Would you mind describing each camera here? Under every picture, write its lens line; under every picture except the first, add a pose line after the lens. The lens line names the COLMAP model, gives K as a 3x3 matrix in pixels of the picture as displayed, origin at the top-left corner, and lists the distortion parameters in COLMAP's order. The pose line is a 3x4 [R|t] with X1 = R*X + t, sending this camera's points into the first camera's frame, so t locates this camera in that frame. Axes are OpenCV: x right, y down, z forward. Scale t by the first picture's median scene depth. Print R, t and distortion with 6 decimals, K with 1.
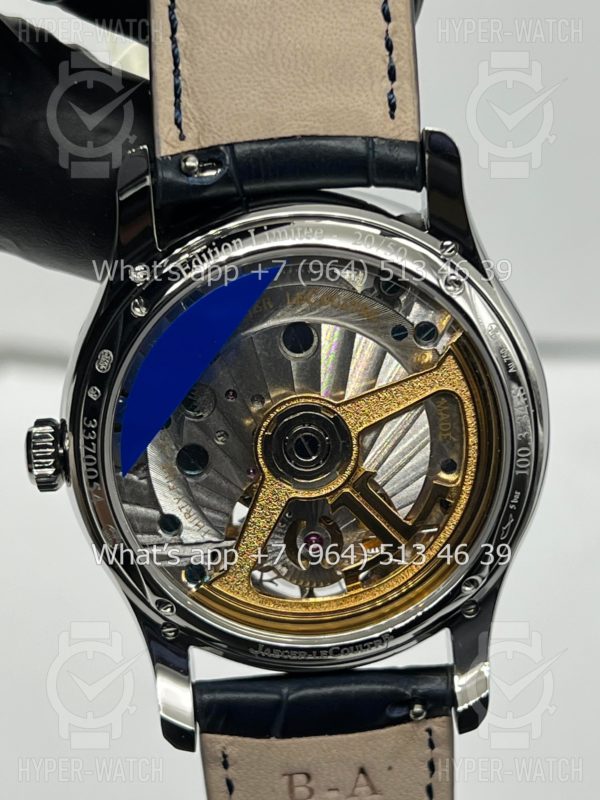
lens RADIAL K [[1882.6, 0, 301.2], [0, 1882.6, 401.2], [0, 0, 1]] dist [0.261742, 0.000000]
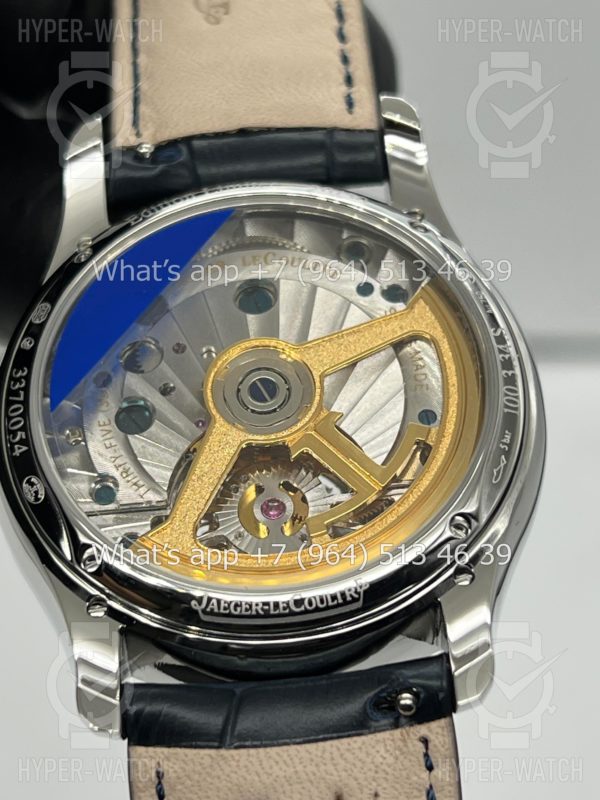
lens RADIAL K [[1882.6, 0, 301.0], [0, 1882.6, 394.3], [0, 0, 1]] dist [0.261742, 0.000000]
pose [[0.997914, -0.041062, -0.049825, 0.065124], [-0.000820, 0.763584, -0.645708, 0.598884], [0.064559, 0.644401, 0.761958, 0.334671]]
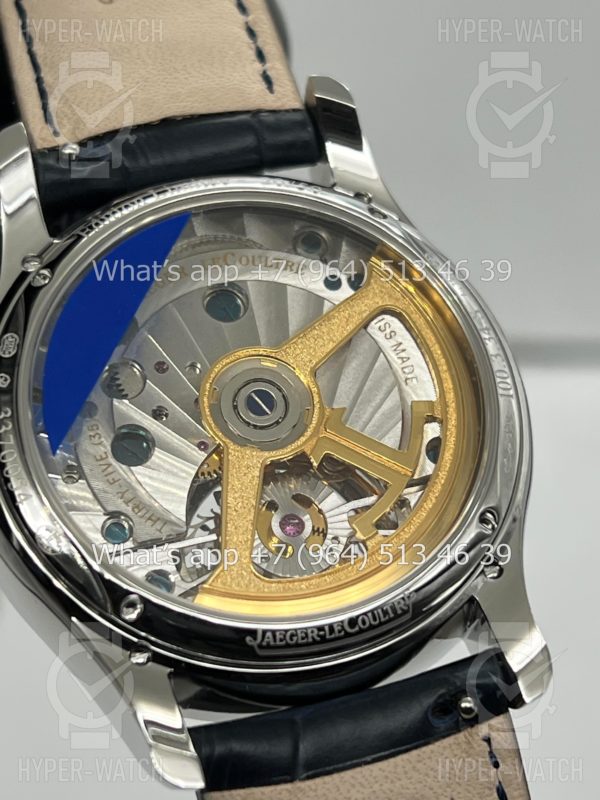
lens RADIAL K [[1882.6, 0, 302.7], [0, 1882.6, 399.6], [0, 0, 1]] dist [0.261742, 0.000000]
pose [[0.969439, -0.154981, 0.190181, -0.142016], [0.235235, 0.807316, -0.541208, 0.494594], [-0.069659, 0.569405, 0.819100, 0.299393]]
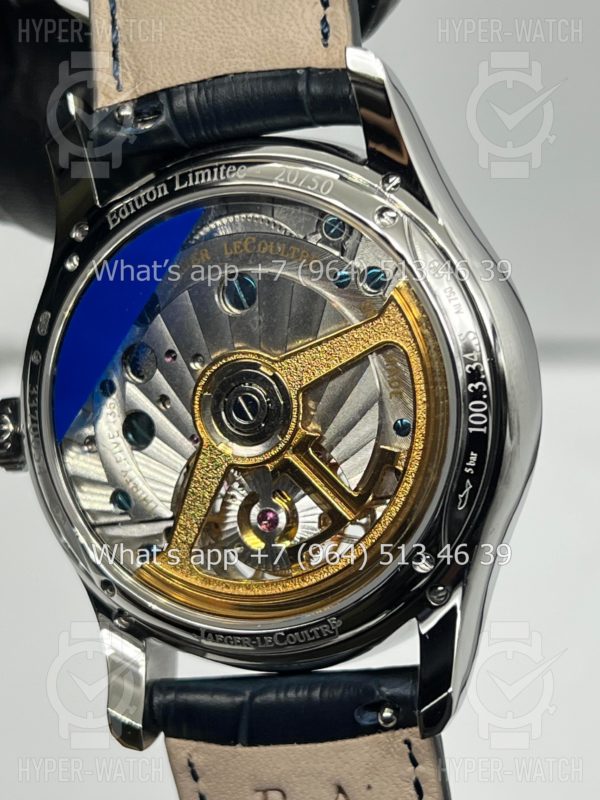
lens RADIAL K [[1882.6, 0, 293.9], [0, 1882.6, 402.1], [0, 0, 1]] dist [0.261742, 0.000000]
pose [[0.930997, -0.036965, -0.363152, 0.360350], [-0.019661, 0.988337, -0.151007, 0.160534], [0.364498, 0.147727, 0.919412, 0.168302]]
